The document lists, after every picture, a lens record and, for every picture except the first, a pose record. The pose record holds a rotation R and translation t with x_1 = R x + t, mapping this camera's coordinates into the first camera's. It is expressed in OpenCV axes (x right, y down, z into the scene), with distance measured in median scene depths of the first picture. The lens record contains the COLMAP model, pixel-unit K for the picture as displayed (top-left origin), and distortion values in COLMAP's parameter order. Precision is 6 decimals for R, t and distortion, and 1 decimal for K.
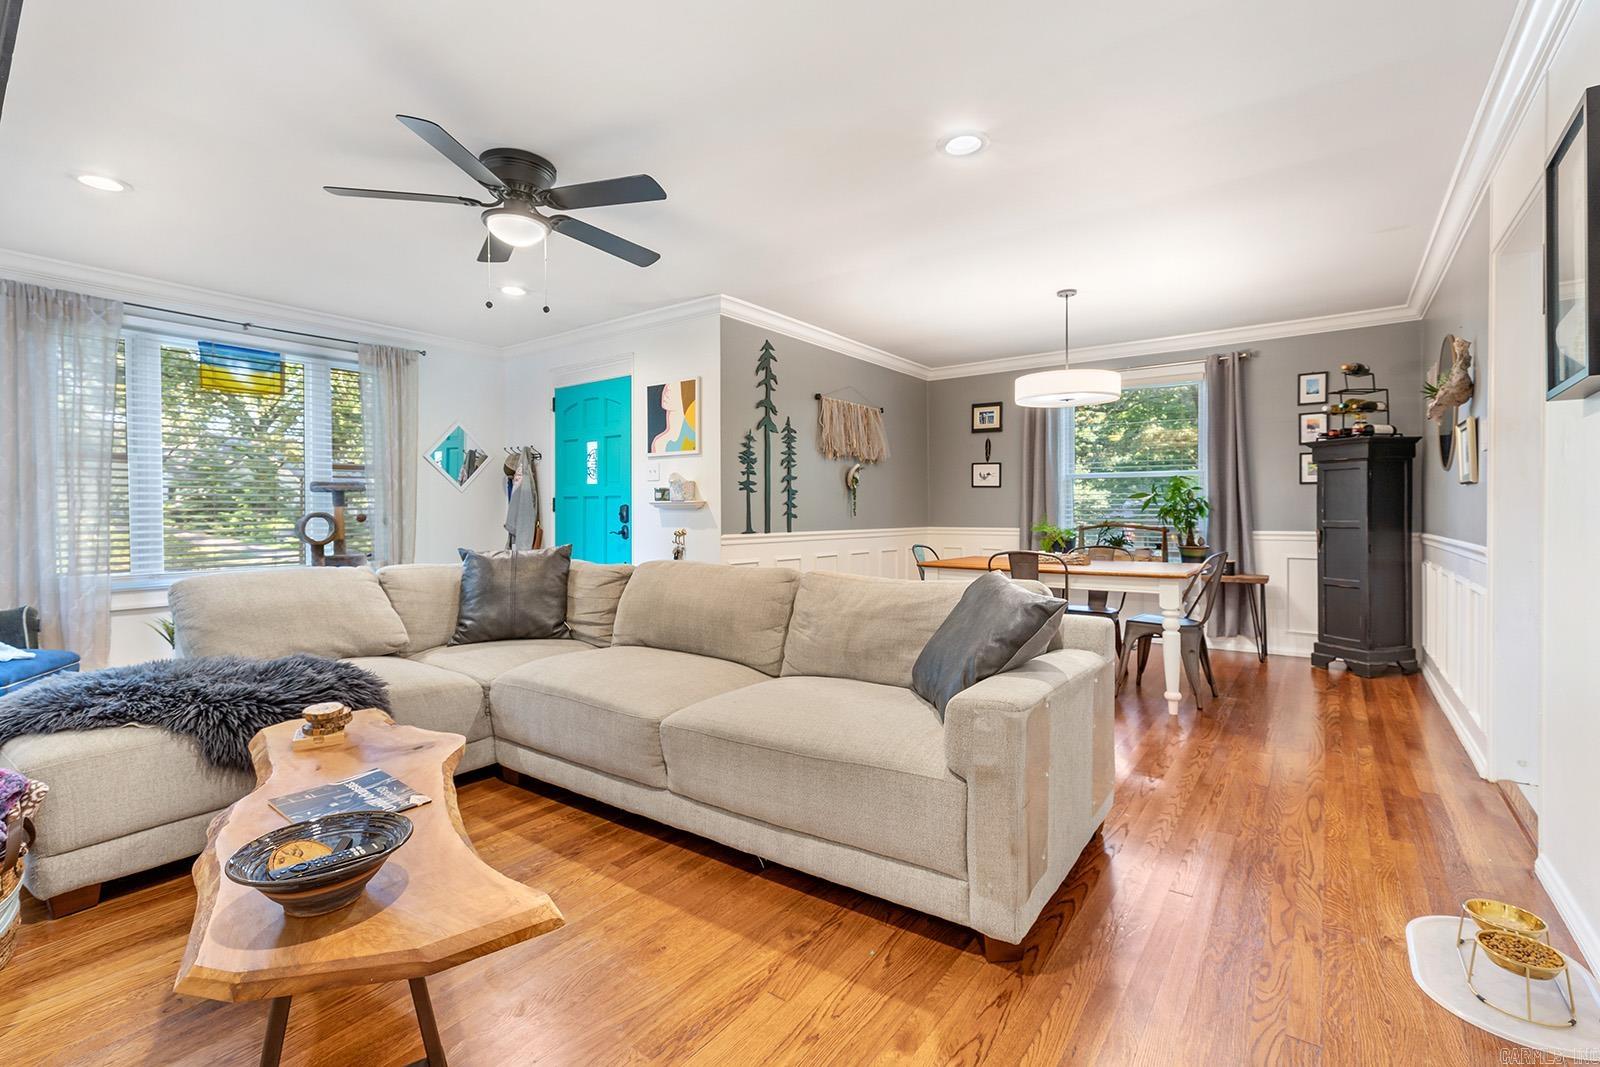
lens RADIAL K [[754.1, 0, 807.2], [0, 754.1, 523.0], [0, 0, 1]] dist [-0.000641, 0.002671]
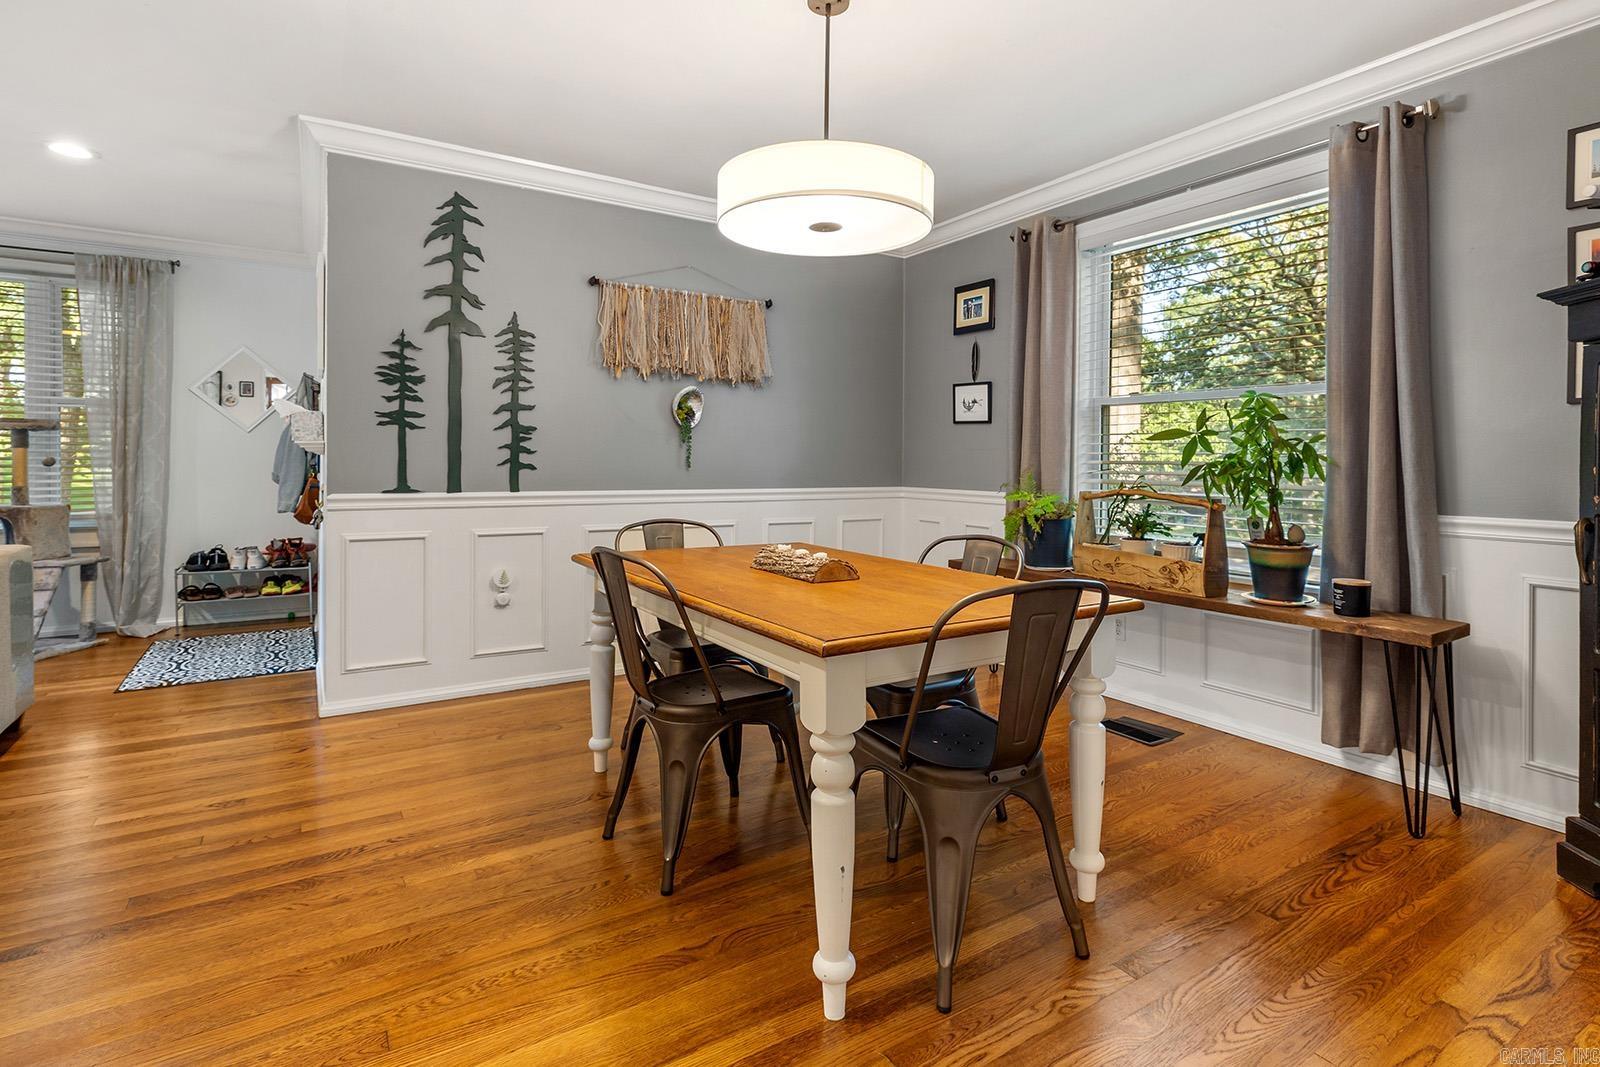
lens RADIAL K [[788.3, 0, 801.4], [0, 788.3, 470.8], [0, 0, 1]] dist [0.005864, -0.000399]
pose [[0.922172, 0.014417, -0.386512, 0.456976], [-0.015773, 0.999876, -0.000338, -0.008908], [0.386459, 0.006408, 0.922284, 0.469391]]
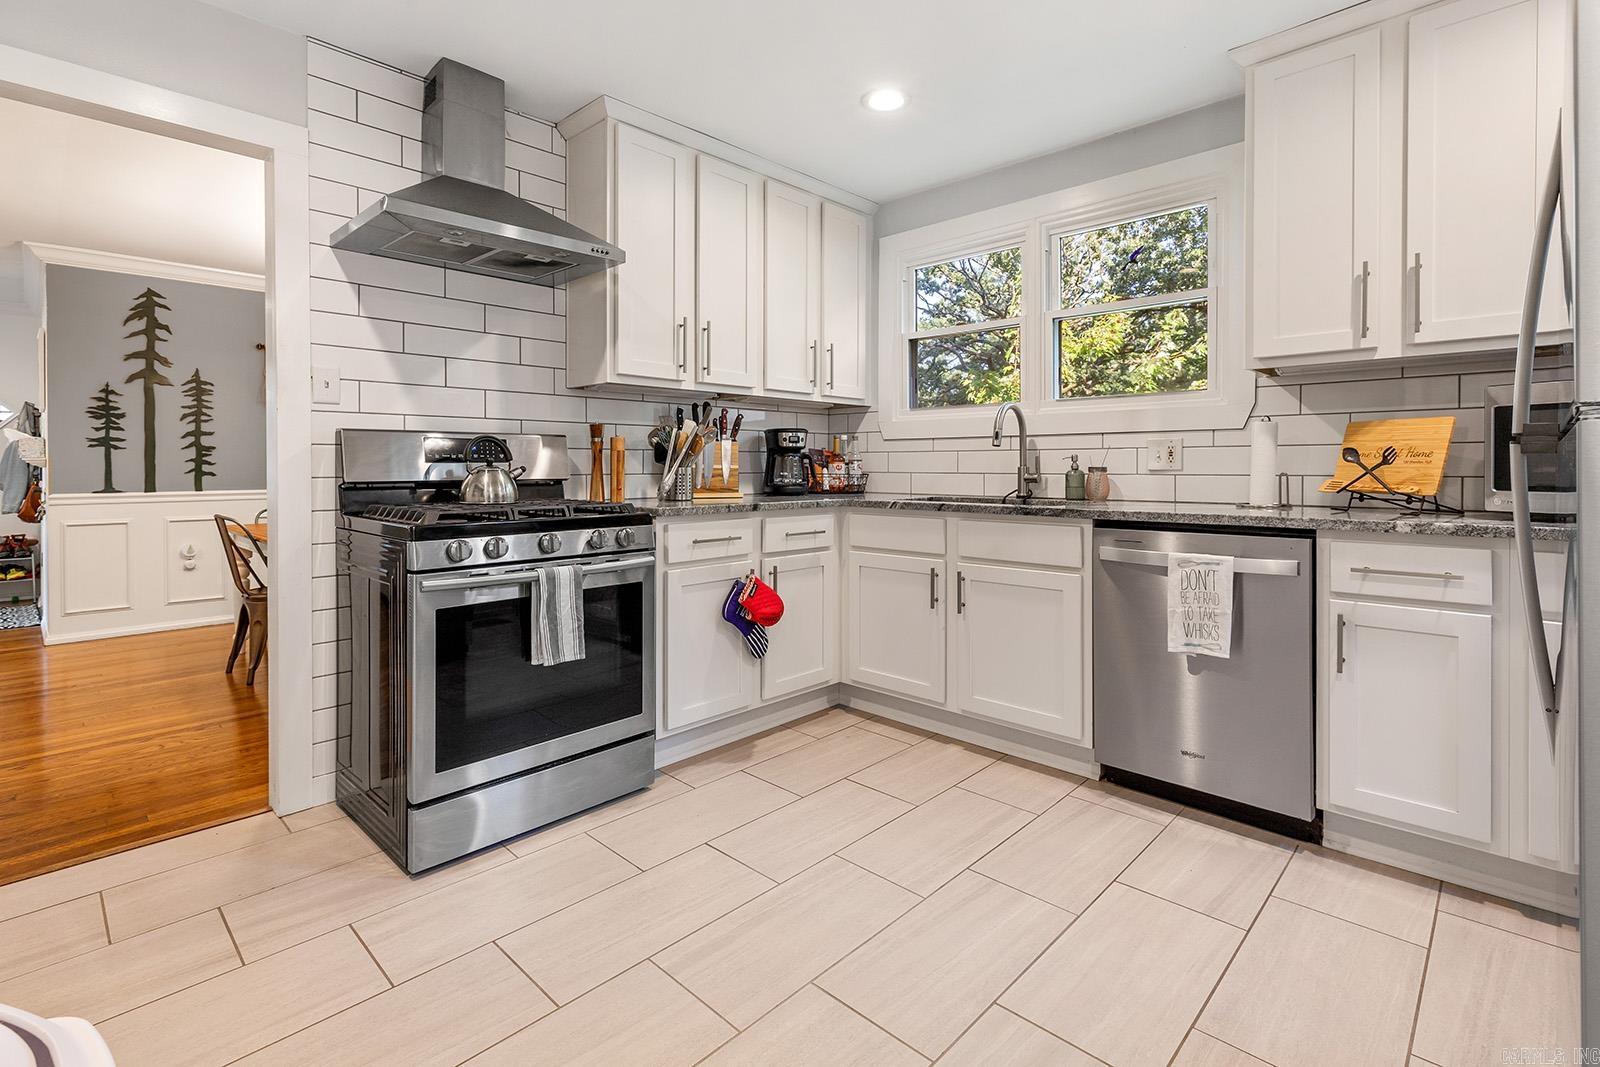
lens RADIAL K [[754.1, 0, 750.0], [0, 754.1, 471.8], [0, 0, 1]] dist [-0.000641, 0.002671]
pose [[0.982371, -0.000418, -0.186941, 0.819702], [-0.000437, 0.999990, -0.004532, -0.007447], [0.186941, 0.004534, 0.982361, 0.201810]]
